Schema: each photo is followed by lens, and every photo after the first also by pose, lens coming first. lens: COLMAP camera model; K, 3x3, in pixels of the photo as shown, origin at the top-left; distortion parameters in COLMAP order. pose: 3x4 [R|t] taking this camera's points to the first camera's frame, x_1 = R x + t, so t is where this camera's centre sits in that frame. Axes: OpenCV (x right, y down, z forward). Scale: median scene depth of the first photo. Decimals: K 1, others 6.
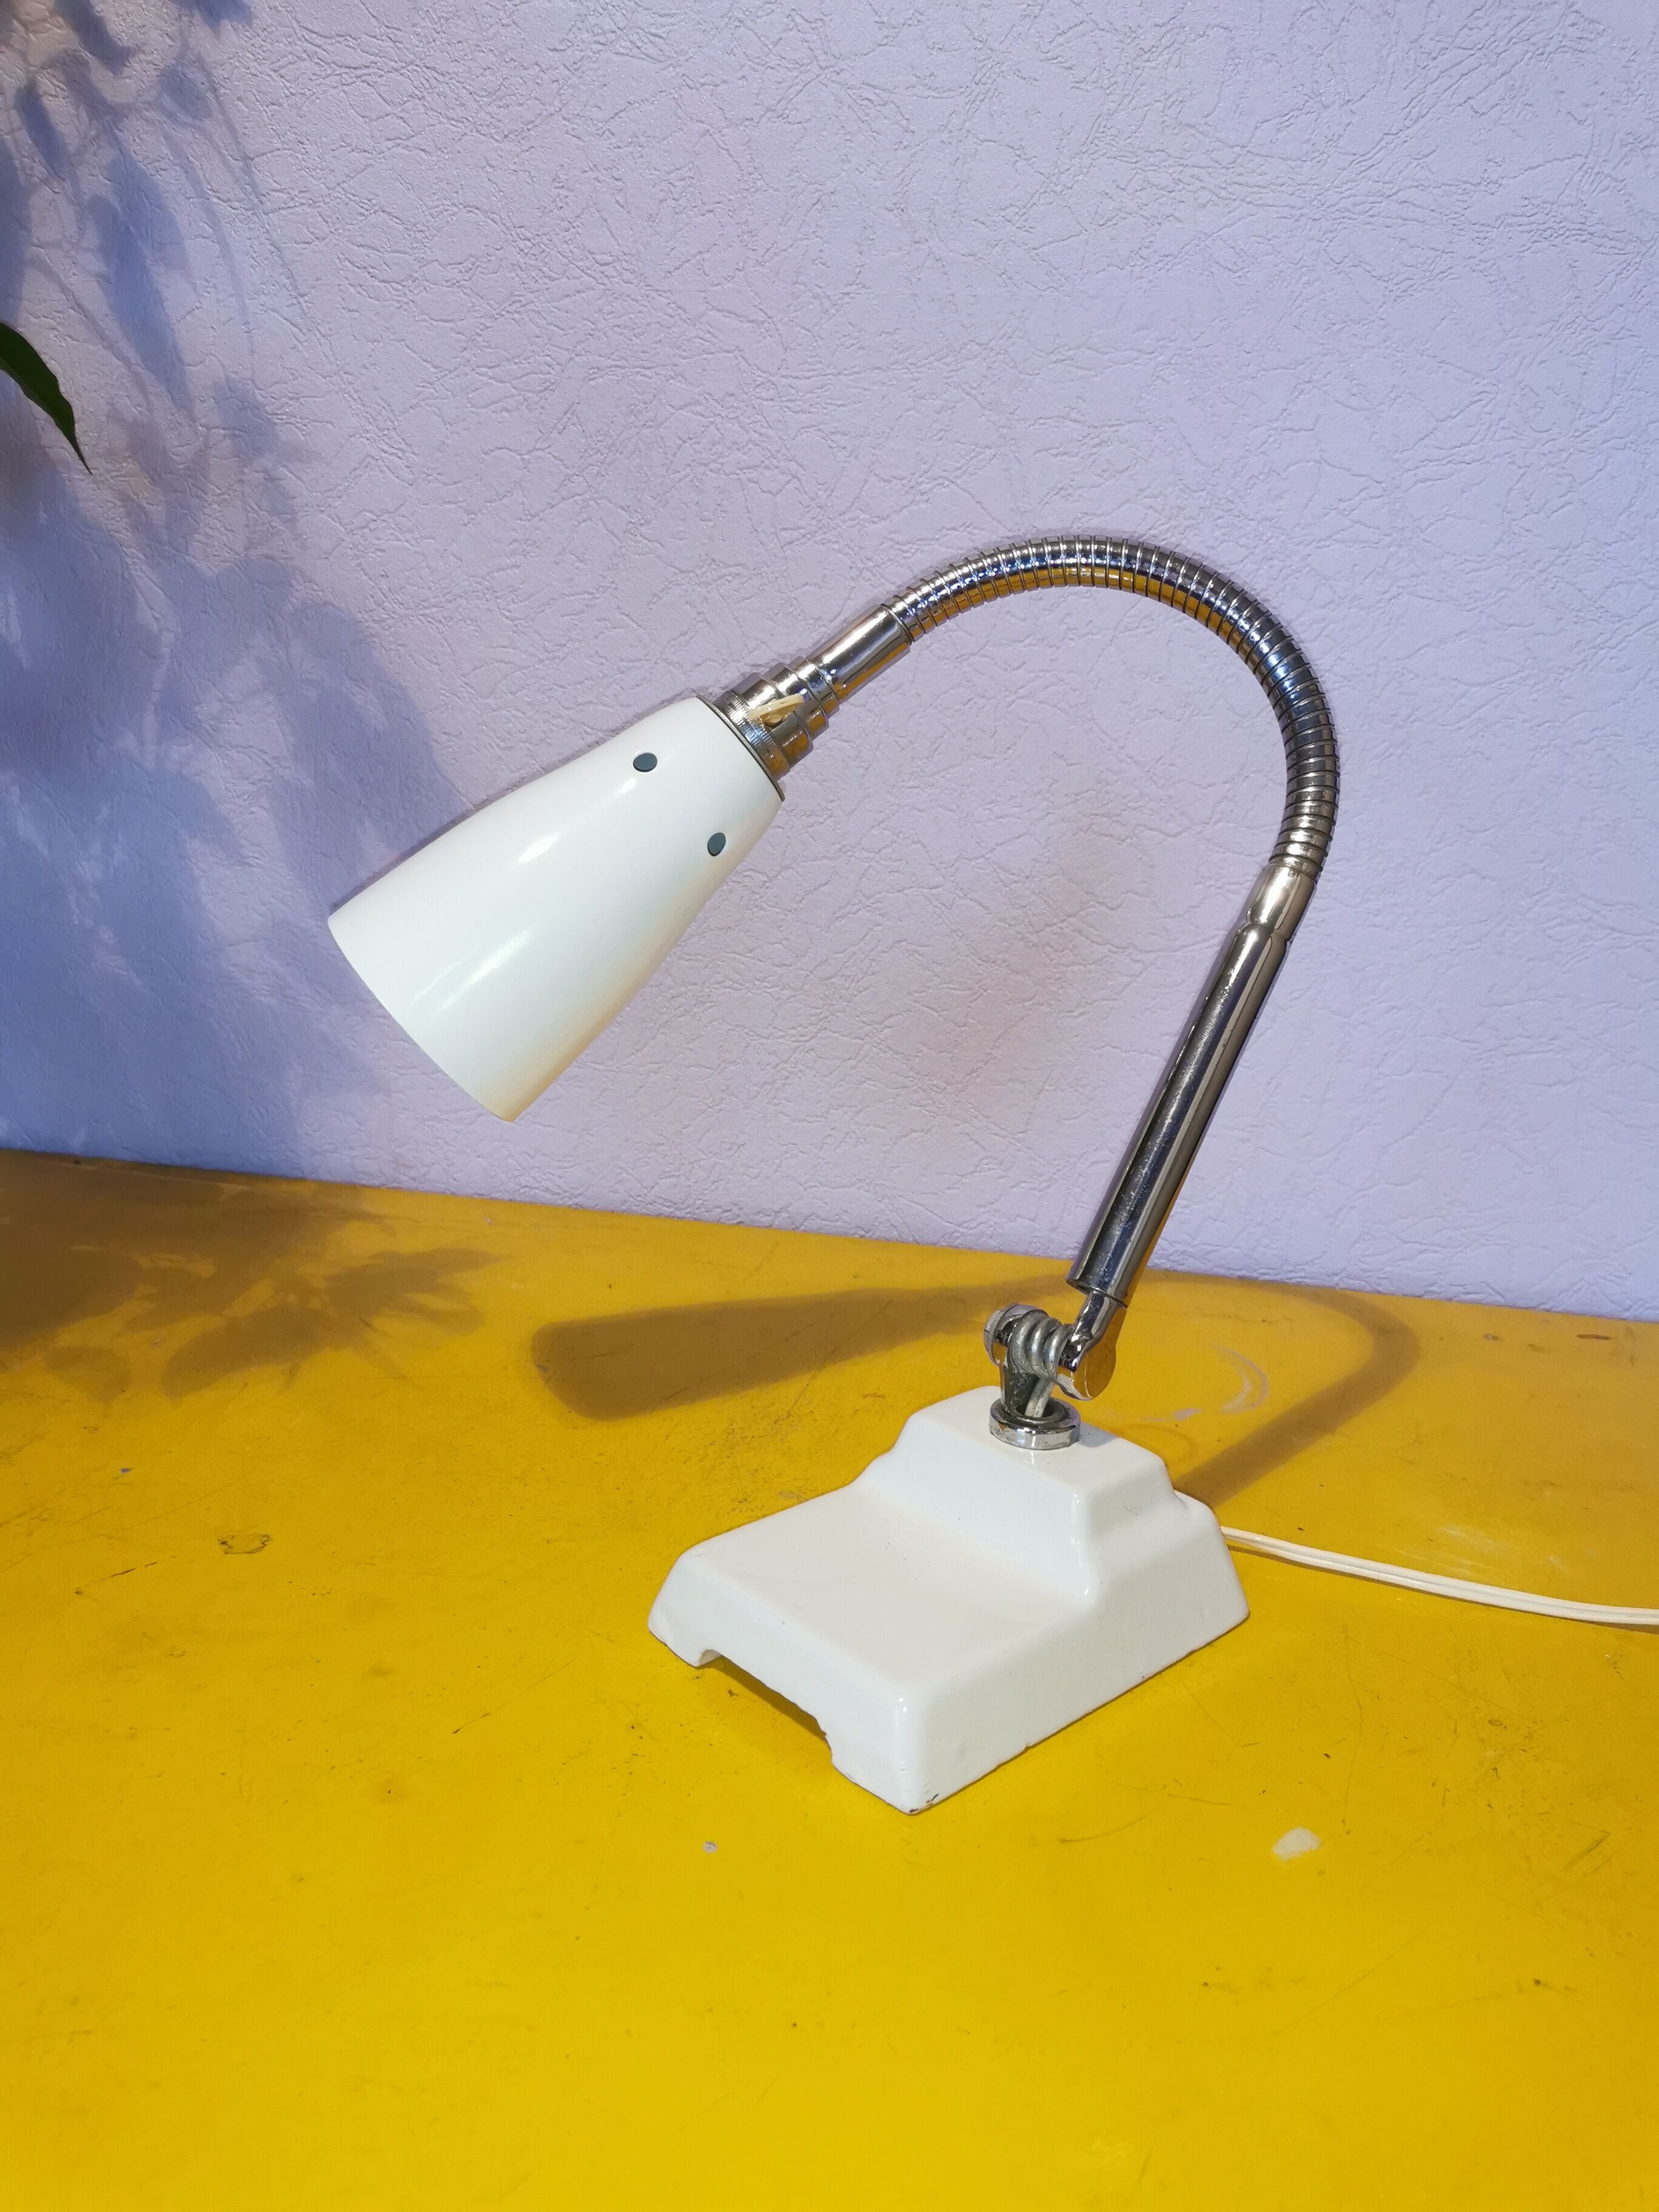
lens RADIAL K [[1751.8, 0, 842.8], [0, 1751.8, 1100.8], [0, 0, 1]] dist [0.021789, -0.014453]
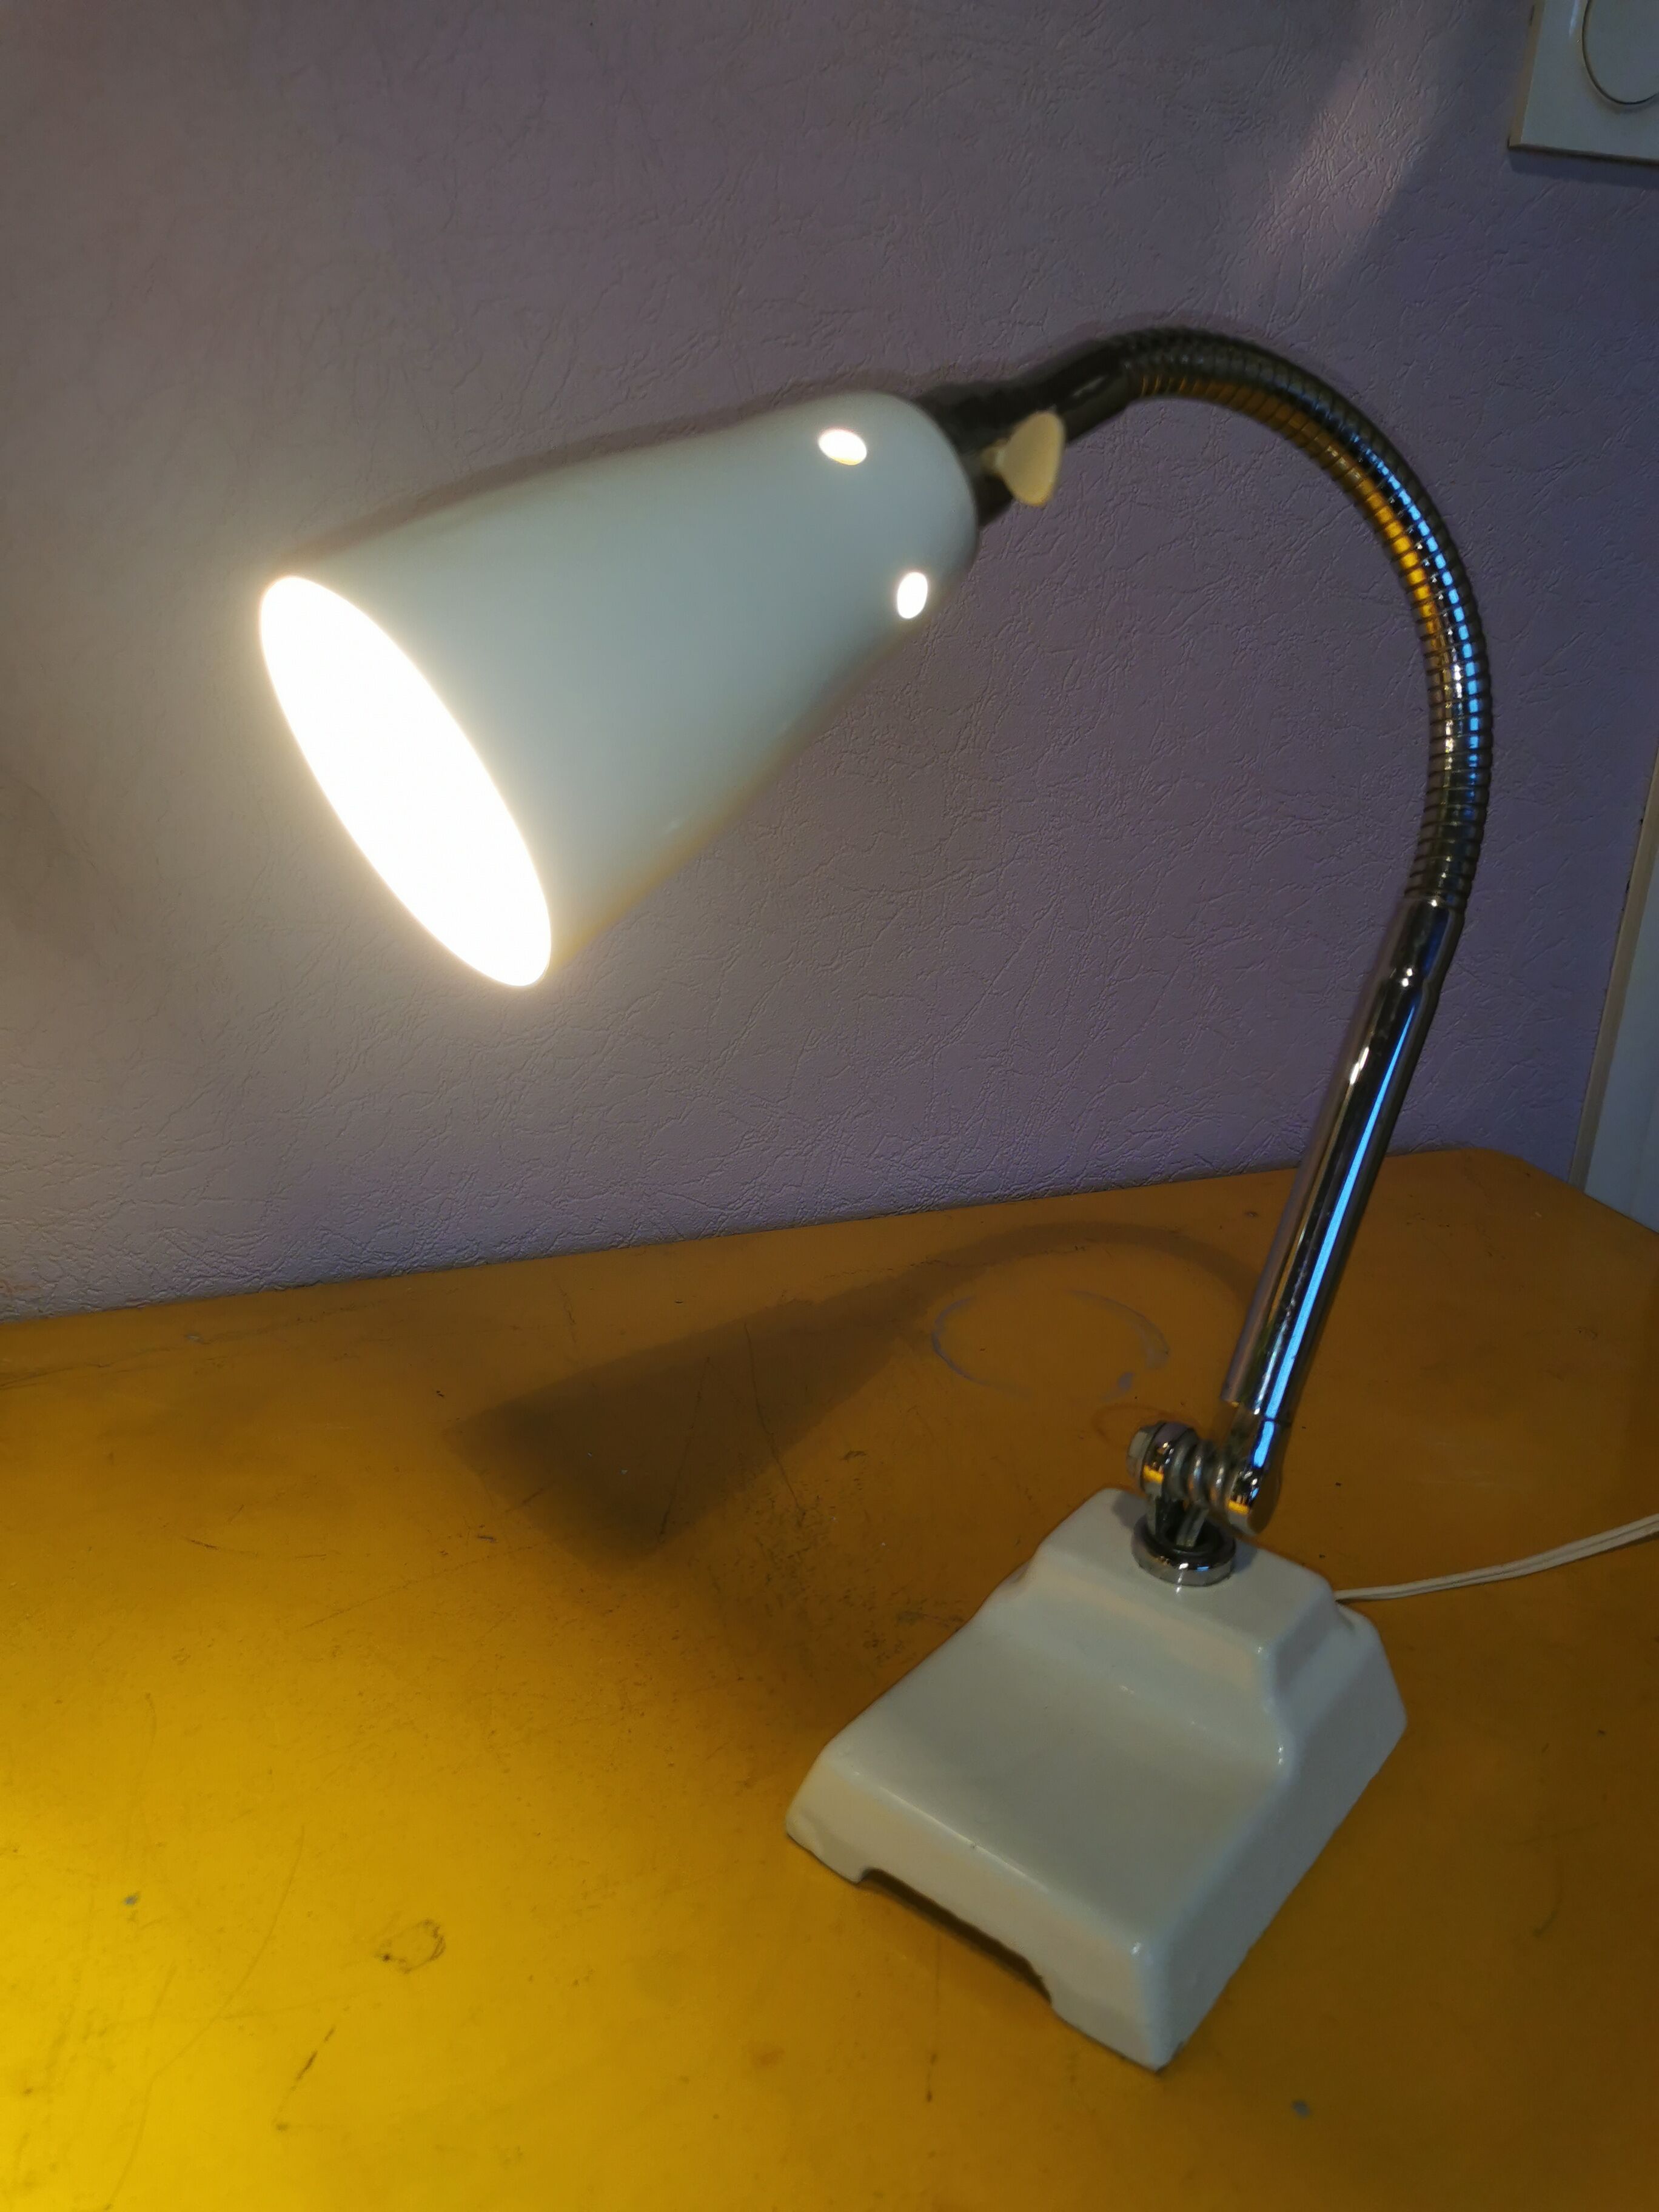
lens RADIAL K [[1751.8, 0, 857.3], [0, 1751.8, 1103.1], [0, 0, 1]] dist [0.021789, -0.014453]
pose [[0.858483, -0.196308, 0.473783, -0.322266], [0.127327, 0.976499, 0.173890, -0.144332], [-0.496785, -0.088956, 0.863303, 0.195042]]
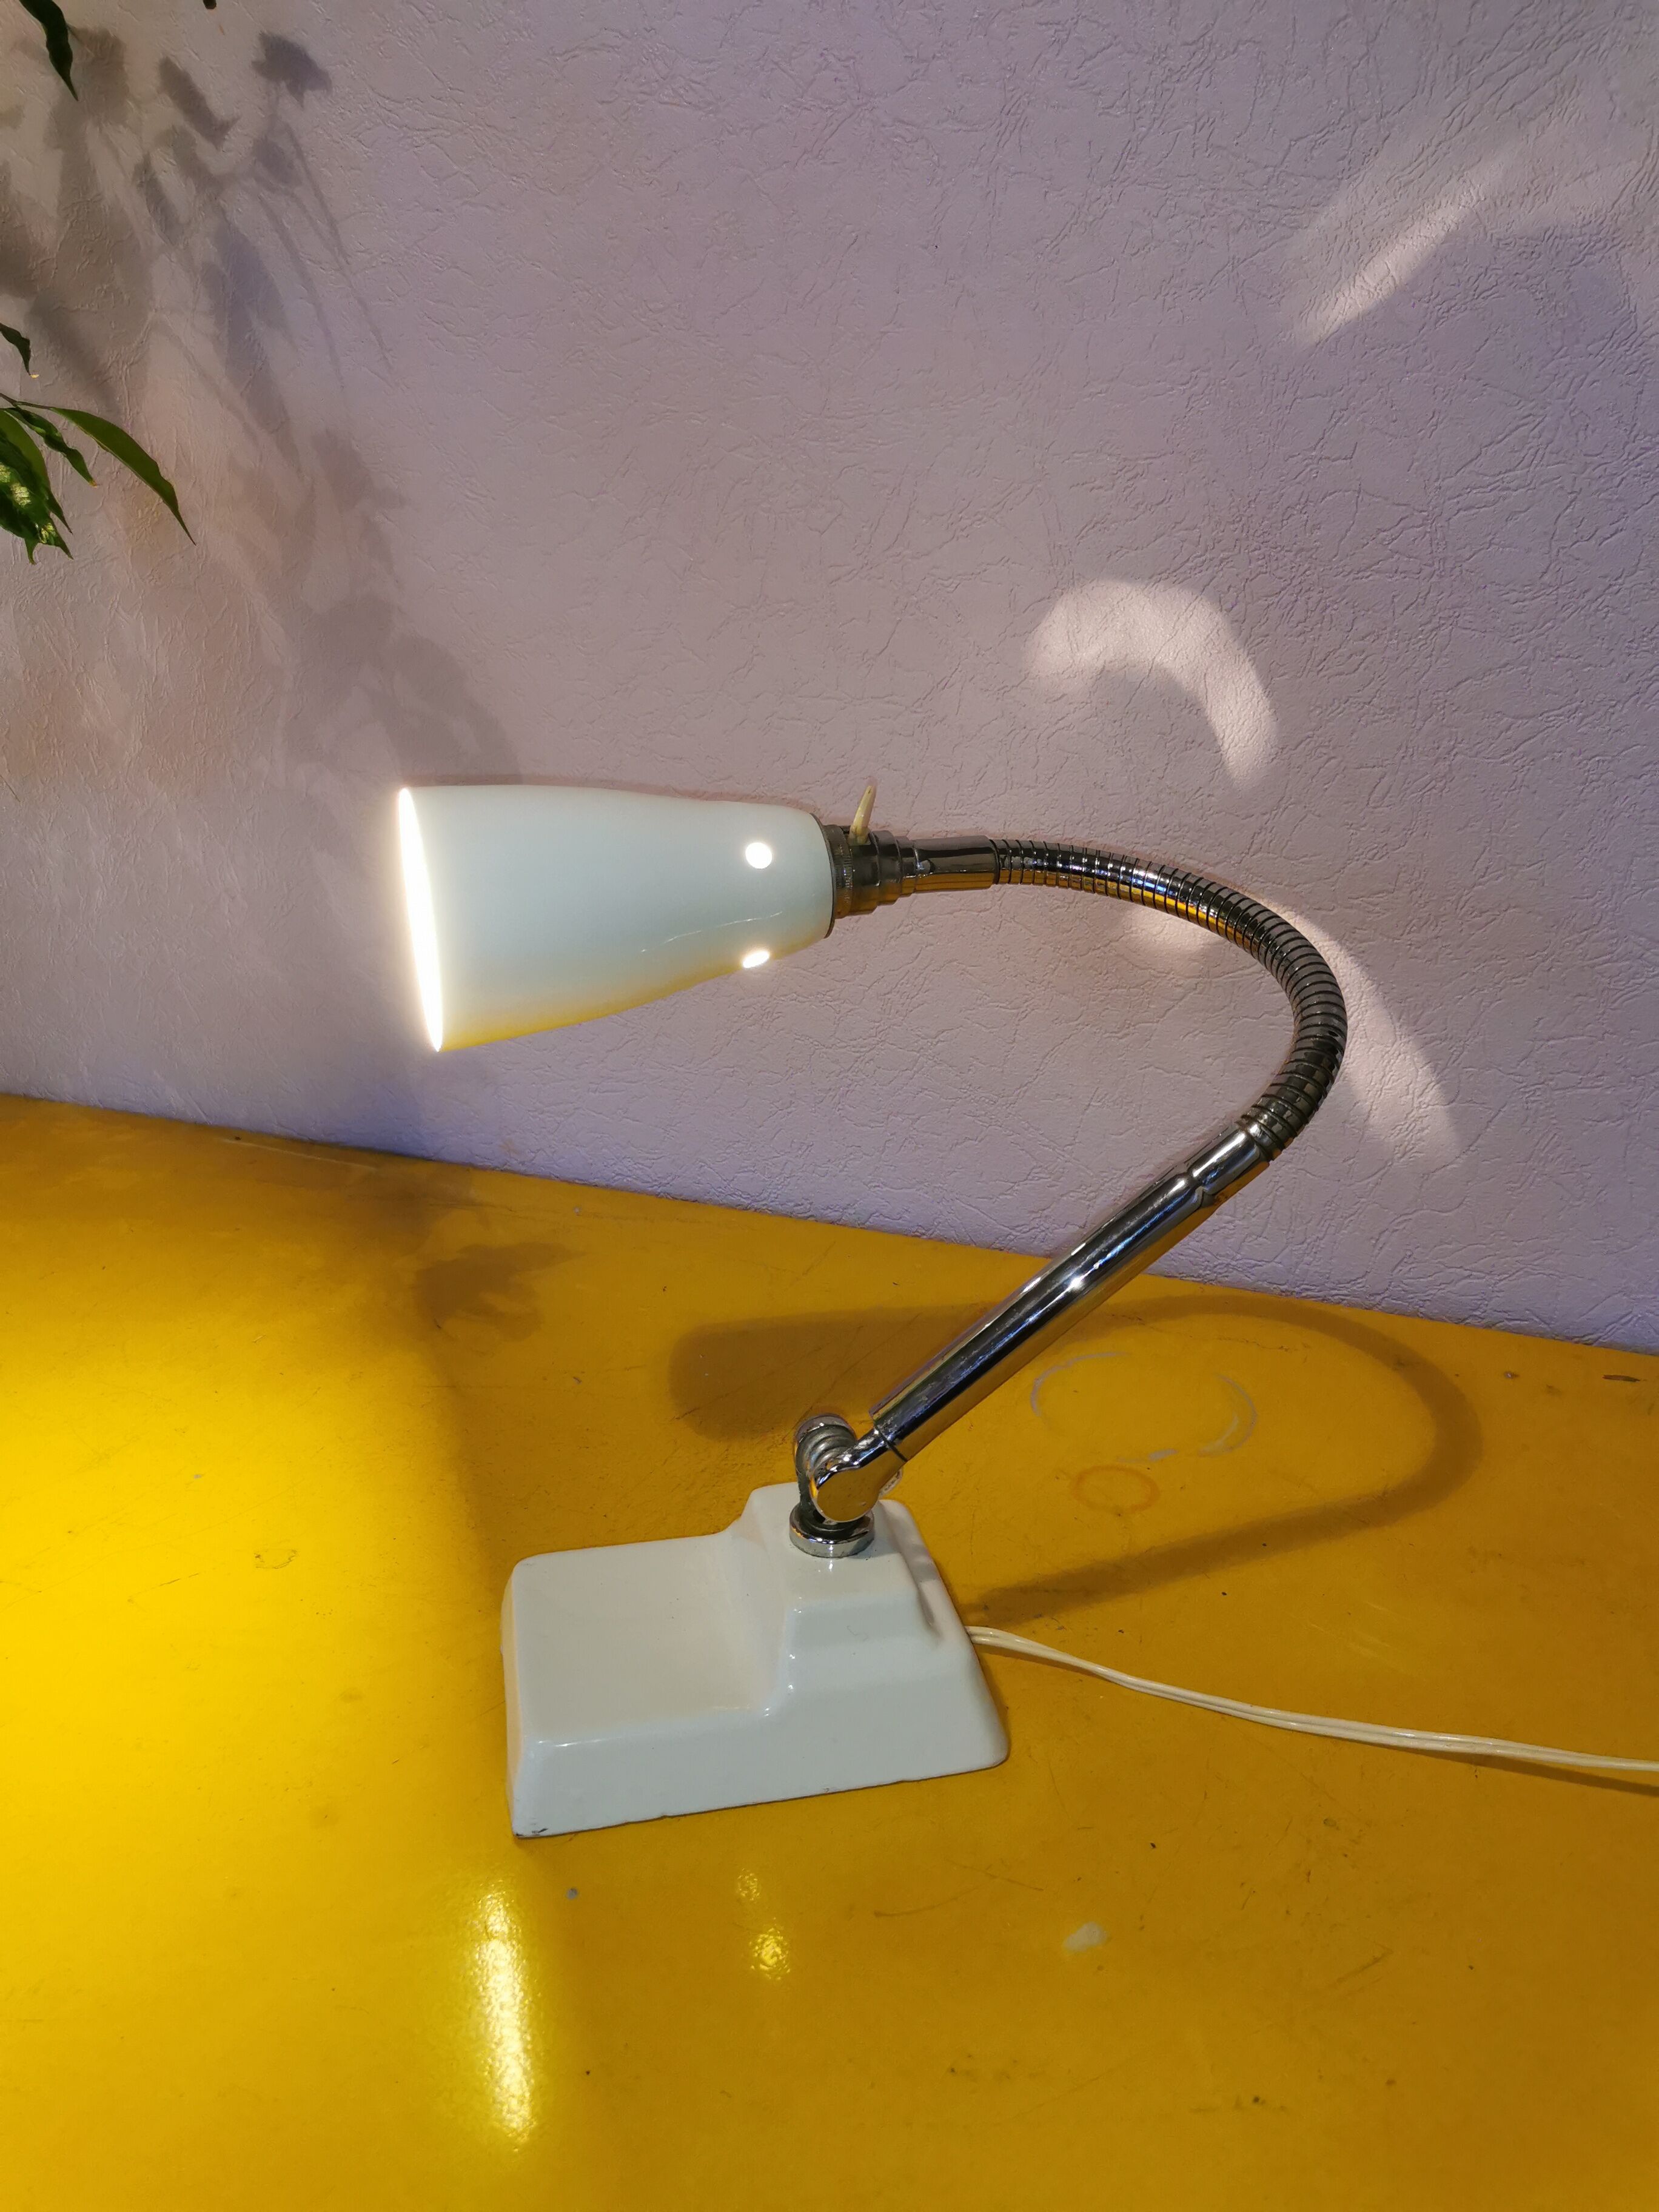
lens RADIAL K [[1751.8, 0, 840.2], [0, 1751.8, 1104.7], [0, 0, 1]] dist [0.021789, -0.014453]
pose [[0.985289, 0.021459, -0.169545, 0.152857], [-0.004721, 0.995124, 0.098518, -0.113611], [0.170832, -0.096268, 0.980586, -0.035359]]
